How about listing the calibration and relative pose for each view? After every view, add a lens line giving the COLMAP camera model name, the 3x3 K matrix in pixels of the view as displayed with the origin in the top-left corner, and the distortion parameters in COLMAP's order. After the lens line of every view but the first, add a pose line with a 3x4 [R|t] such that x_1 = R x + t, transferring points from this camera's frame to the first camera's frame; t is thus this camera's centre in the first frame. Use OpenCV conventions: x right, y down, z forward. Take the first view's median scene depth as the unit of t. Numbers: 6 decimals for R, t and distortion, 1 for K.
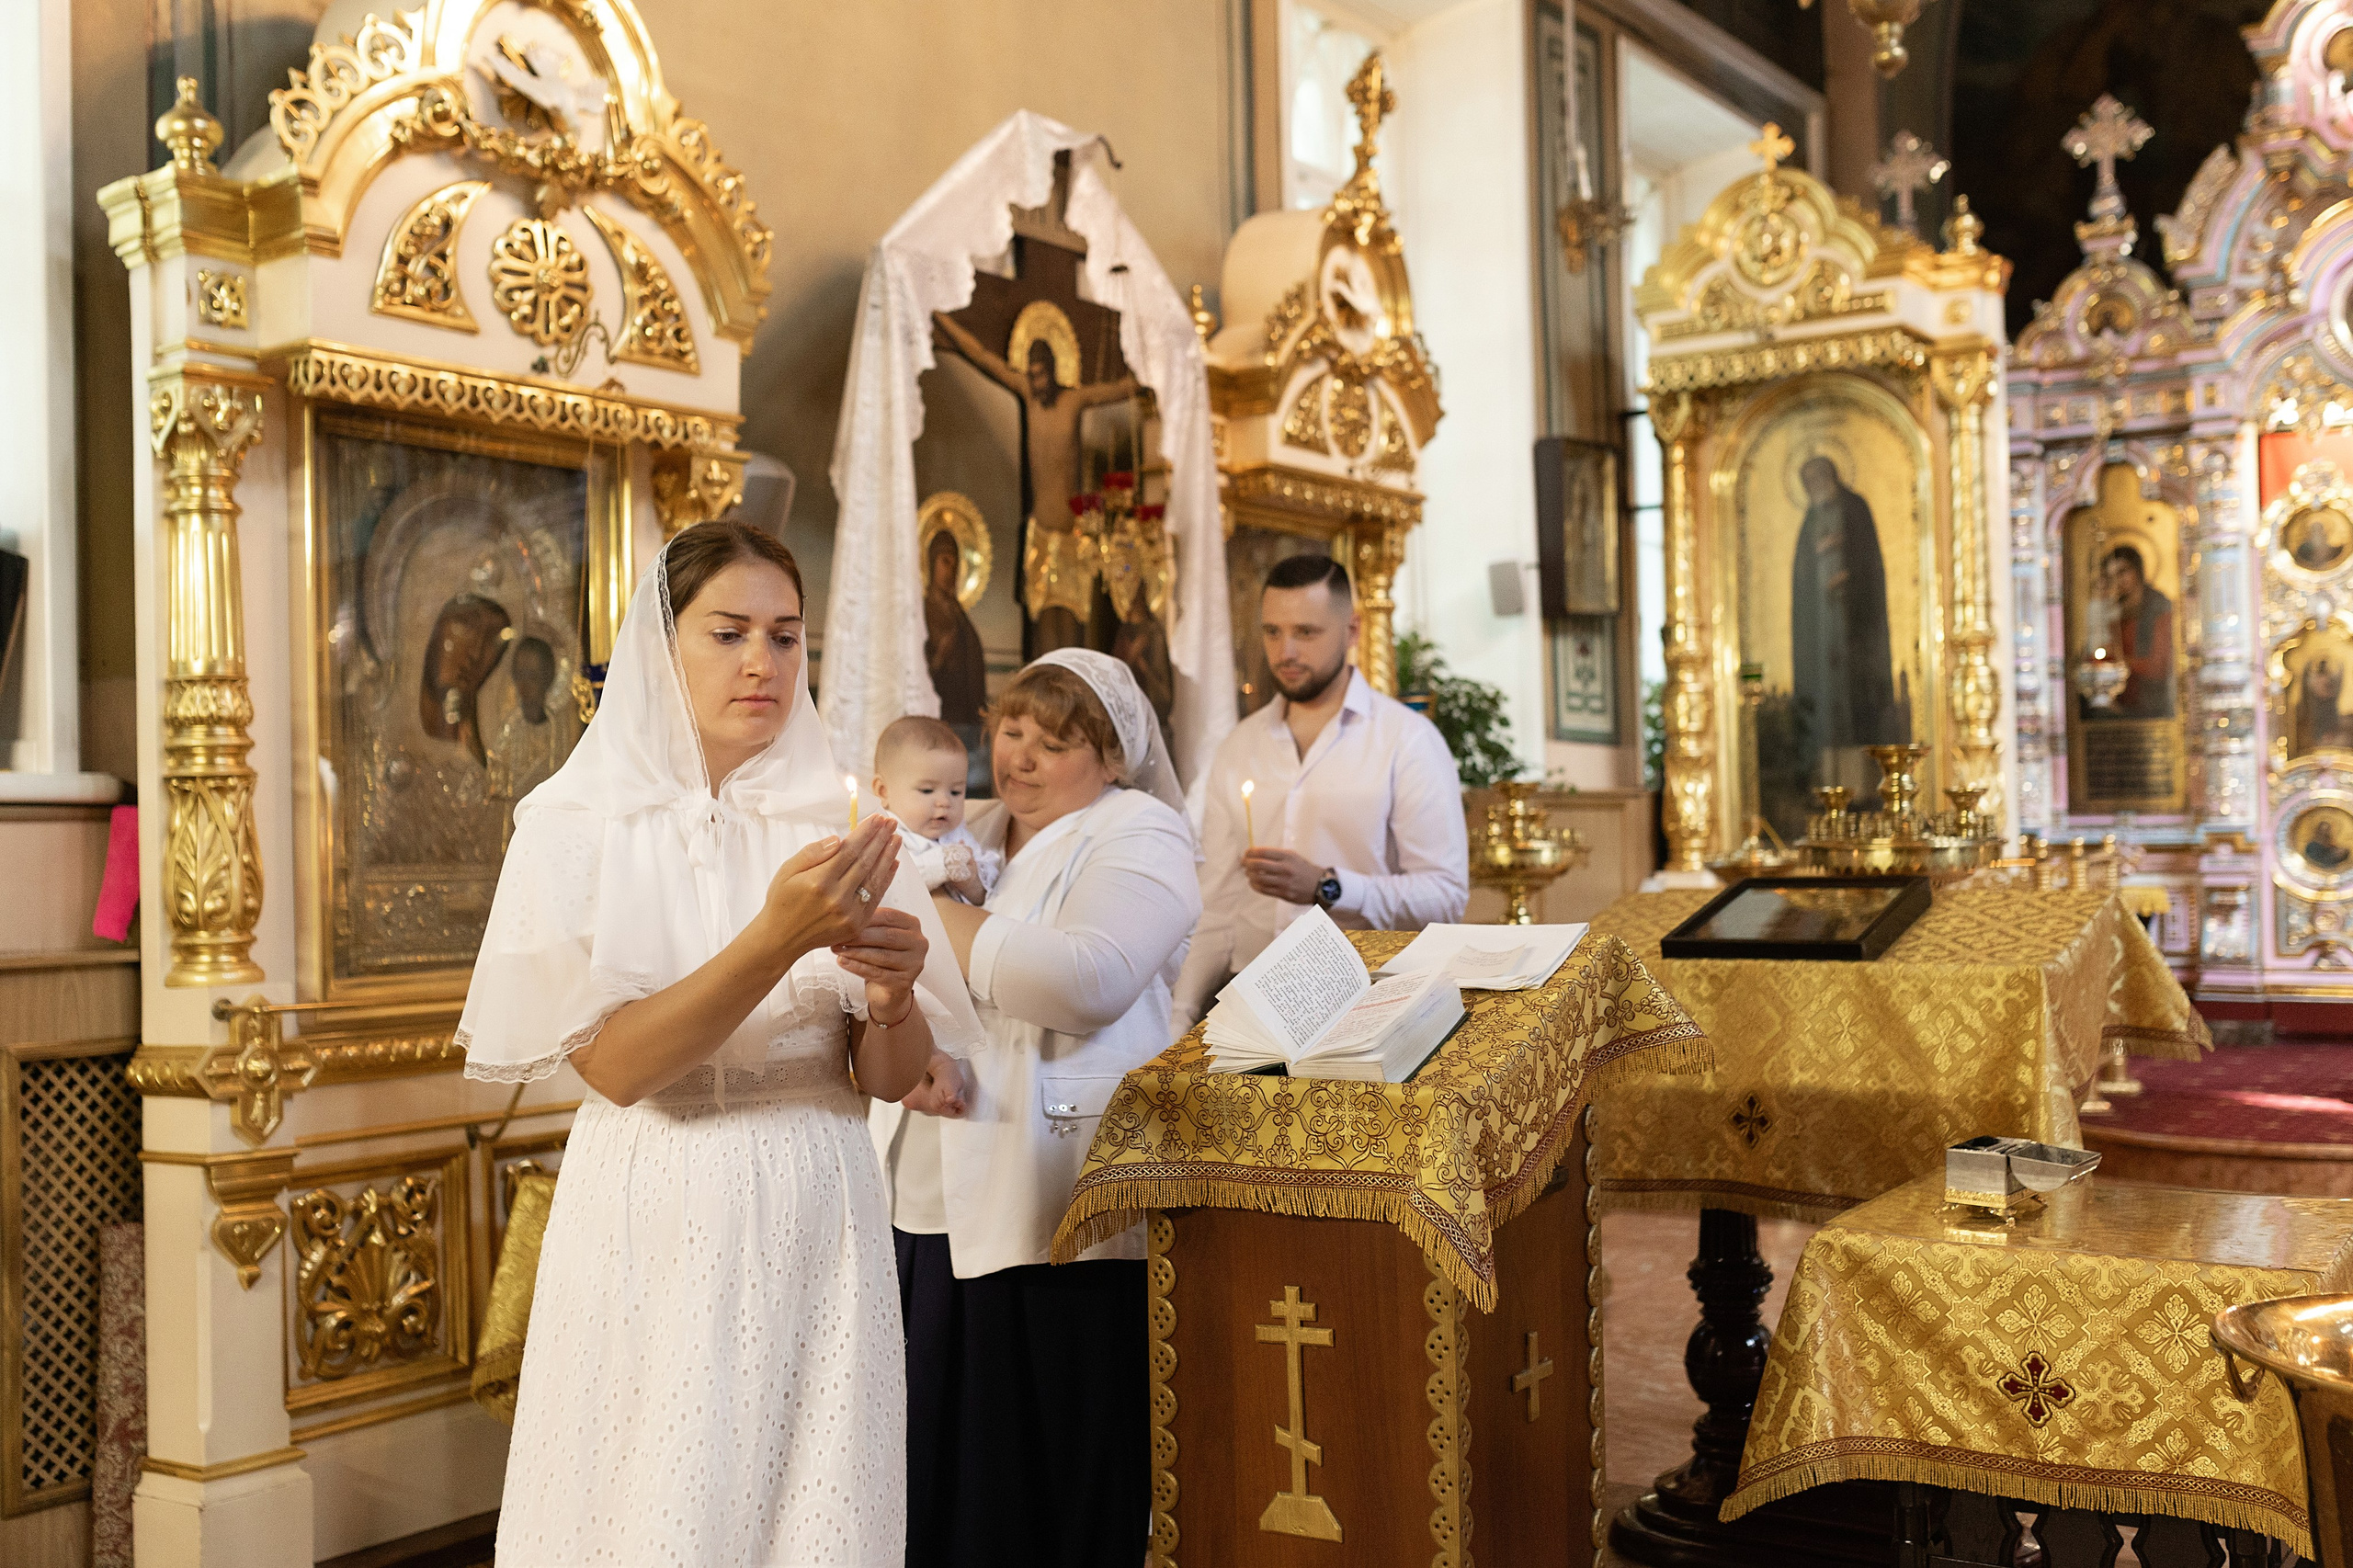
lens RADIAL K [[2432.5, 0, 1171.1], [0, 2432.5, 787.3], [0, 0, 1]] dist [-0.000877, -0.023257]
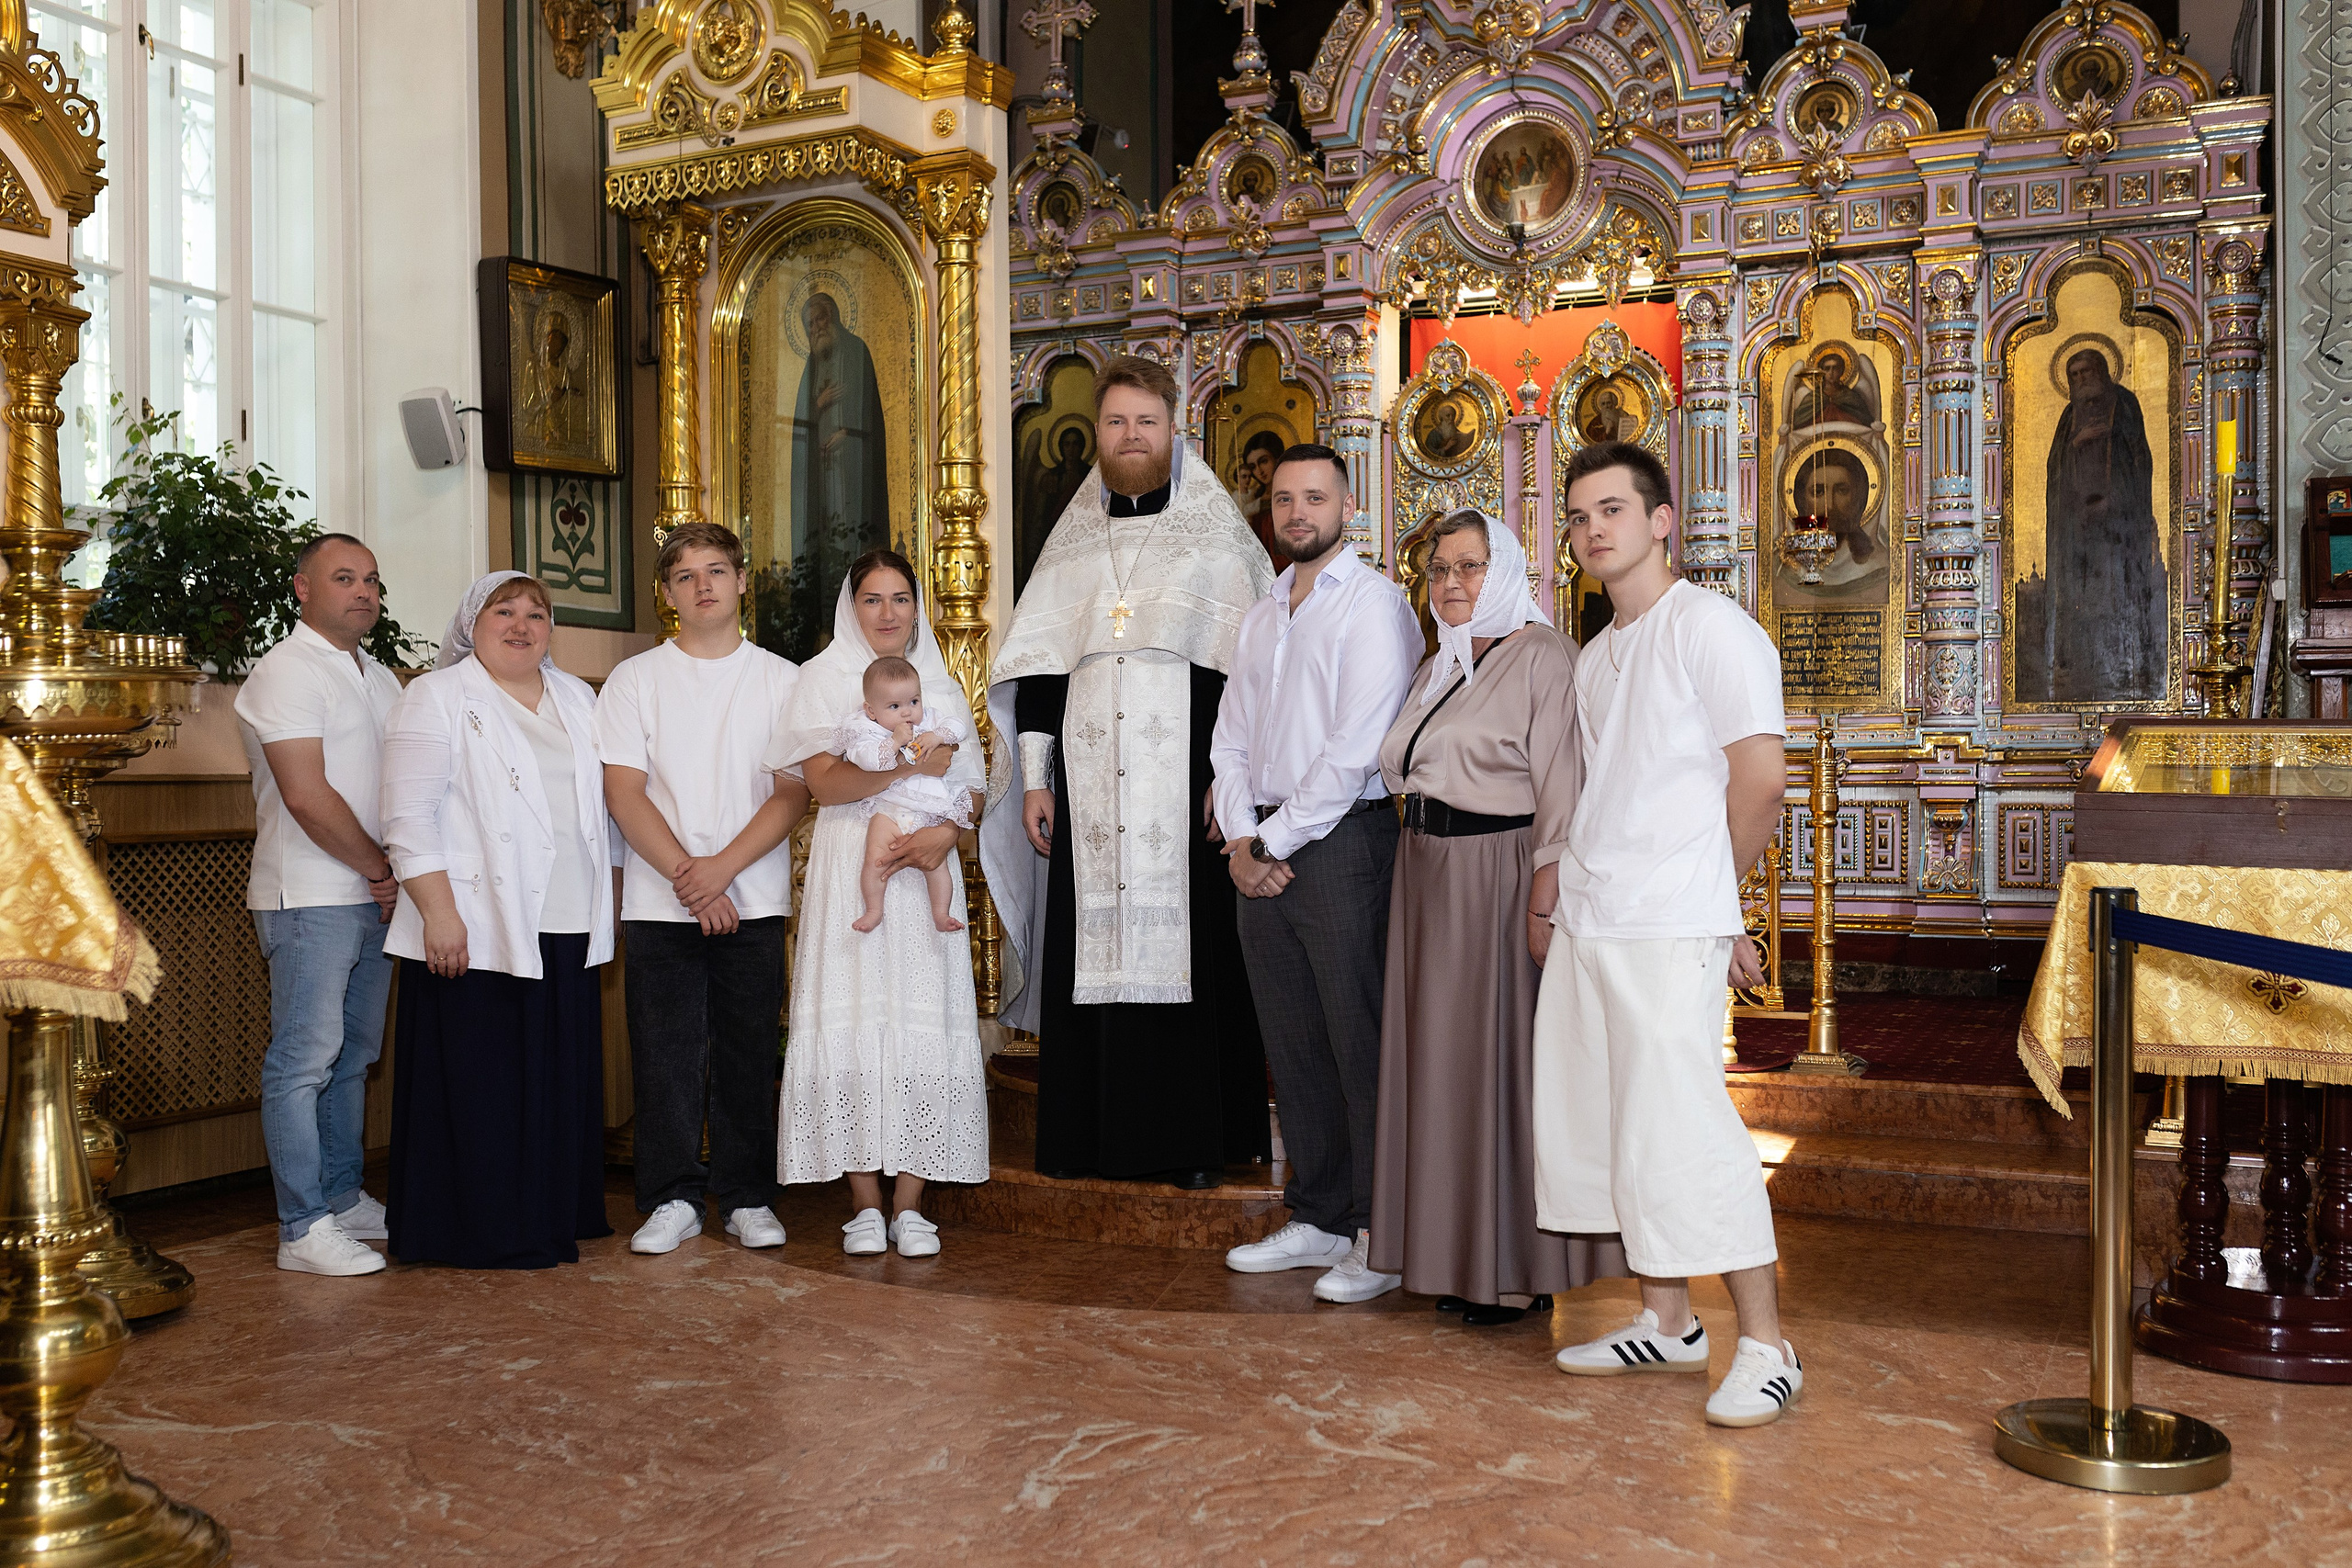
lens RADIAL K [[2231.9, 0, 1164.6], [0, 2231.9, 791.9], [0, 0, 1]] dist [-0.008425, -0.000858]
pose [[0.987822, 0.008821, 0.155341, 0.277051], [-0.013657, 0.999454, 0.030094, 0.015715], [-0.154991, -0.031849, 0.987402, 0.200020]]
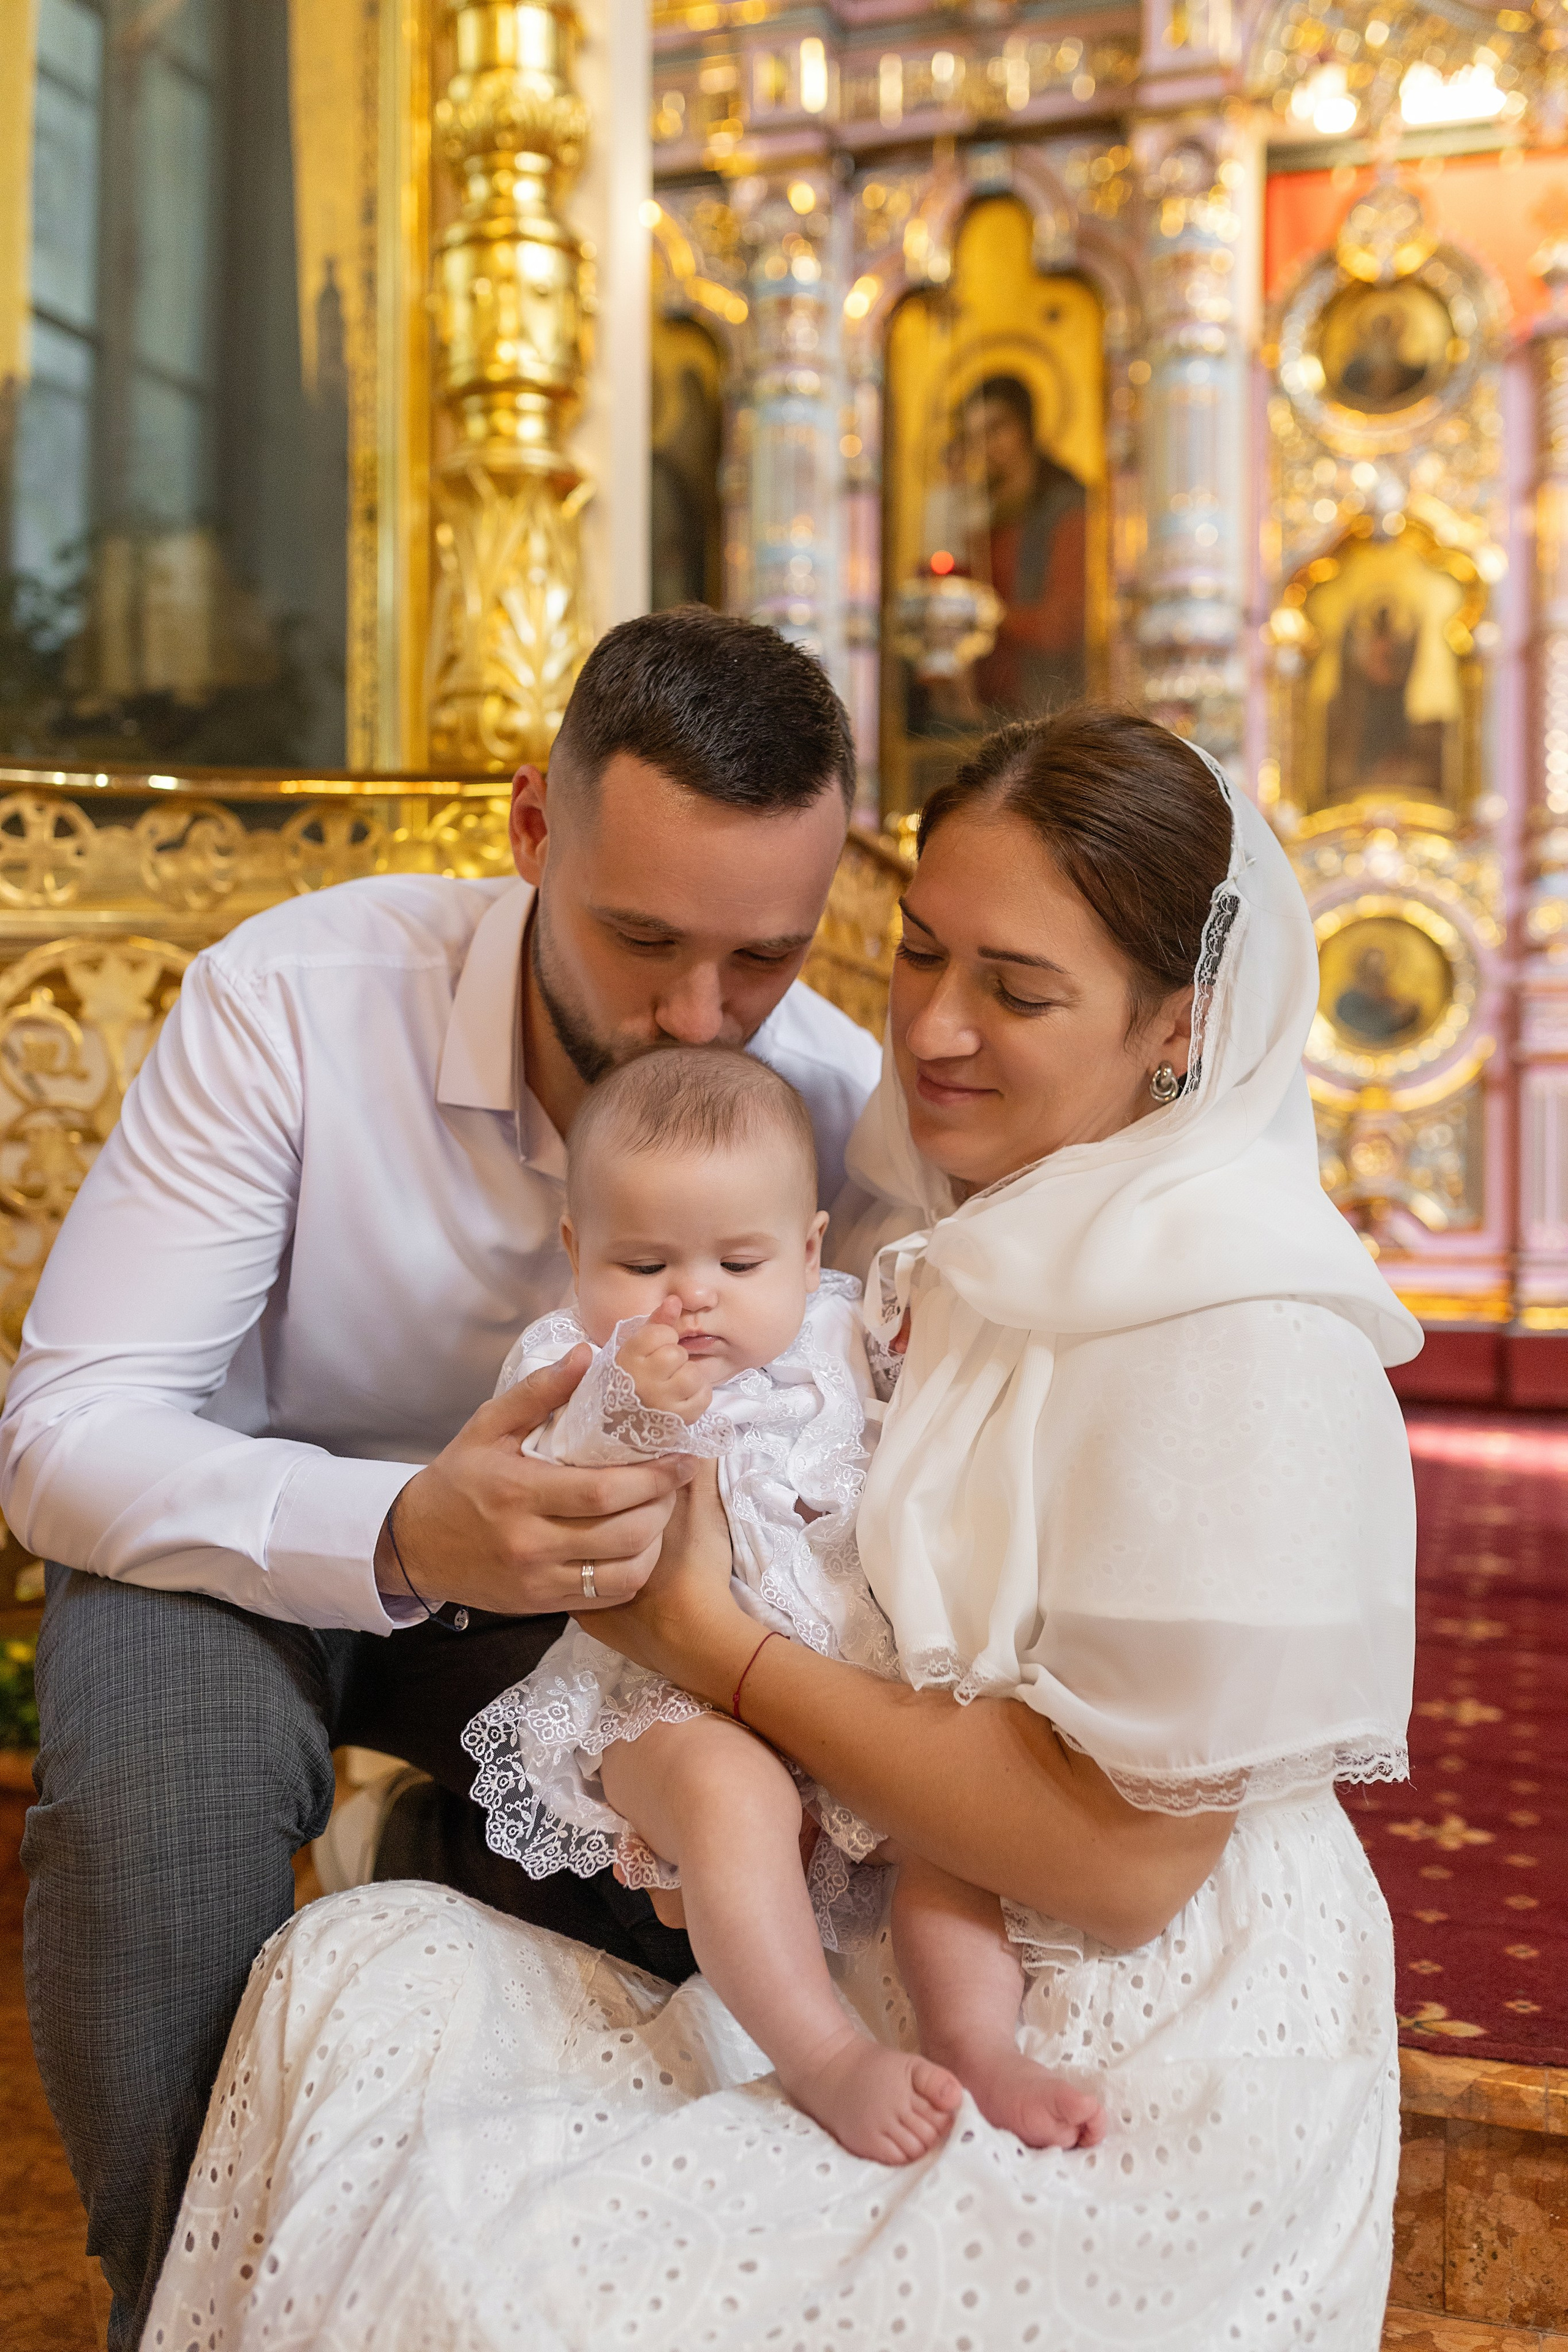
lens RADIAL K [[2284.3, 0, 734.7], [0, 2284.3, 1171.9], [0, 0, 1]] dist [-0.006941, -0.012383]
pose [[0.966563, 0.019994, 0.255650, 0.284110], [-0.027880, 0.999239, 0.027262, 0.059869], [-0.254911, -0.033478, 0.966385, 0.708663]]
